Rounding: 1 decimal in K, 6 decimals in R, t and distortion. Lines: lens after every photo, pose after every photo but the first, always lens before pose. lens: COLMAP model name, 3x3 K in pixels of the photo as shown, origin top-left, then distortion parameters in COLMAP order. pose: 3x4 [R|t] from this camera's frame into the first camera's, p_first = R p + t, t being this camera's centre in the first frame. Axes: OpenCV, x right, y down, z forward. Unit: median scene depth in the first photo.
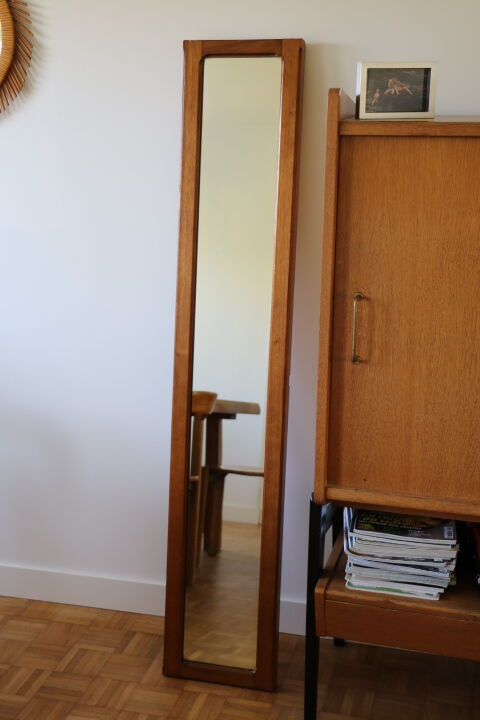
lens RADIAL K [[1073.7, 0, 240.0], [0, 1073.7, 360.0], [0, 0, 1]] dist [0.146633, -0.022559]
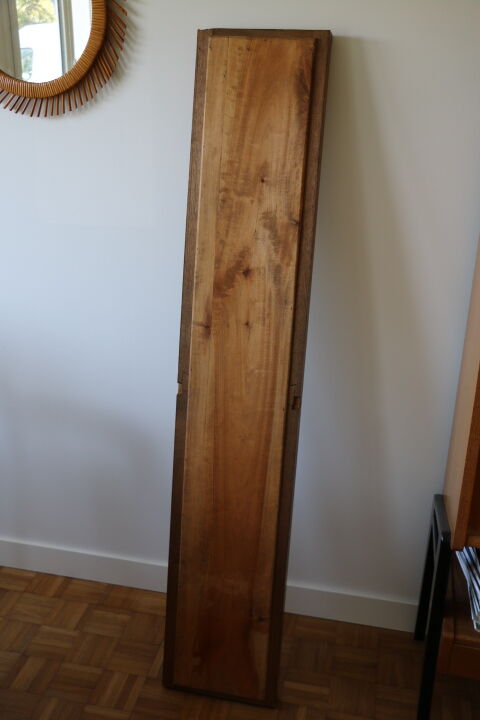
lens RADIAL K [[771.7, 0, 238.6], [0, 771.7, 367.6], [0, 0, 1]] dist [0.003268, 0.022727]
pose [[0.997874, 0.005894, 0.064901, -0.135436], [-0.013727, 0.992568, 0.120912, -0.085678], [-0.063706, -0.121546, 0.990539, 0.324607]]
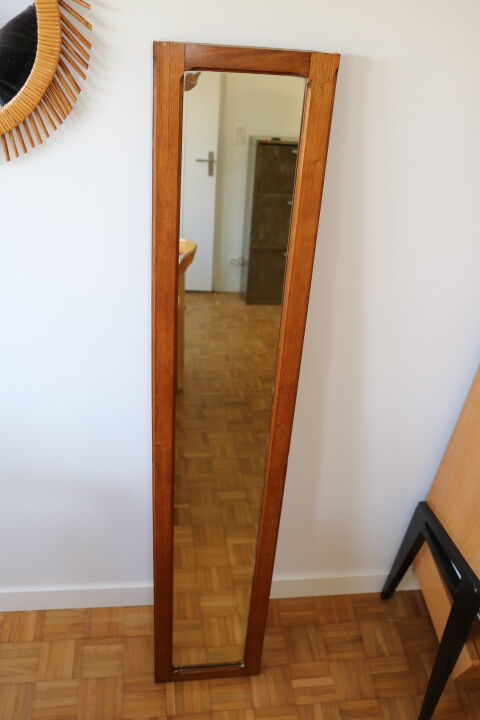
lens RADIAL K [[672.3, 0, 240.0], [0, 672.3, 360.0], [0, 0, 1]] dist [-0.162396, 0.253034]
pose [[0.922236, -0.167568, 0.348427, -0.267345], [0.009301, 0.910553, 0.413289, -0.275064], [-0.386515, -0.377909, 0.841303, 0.584118]]
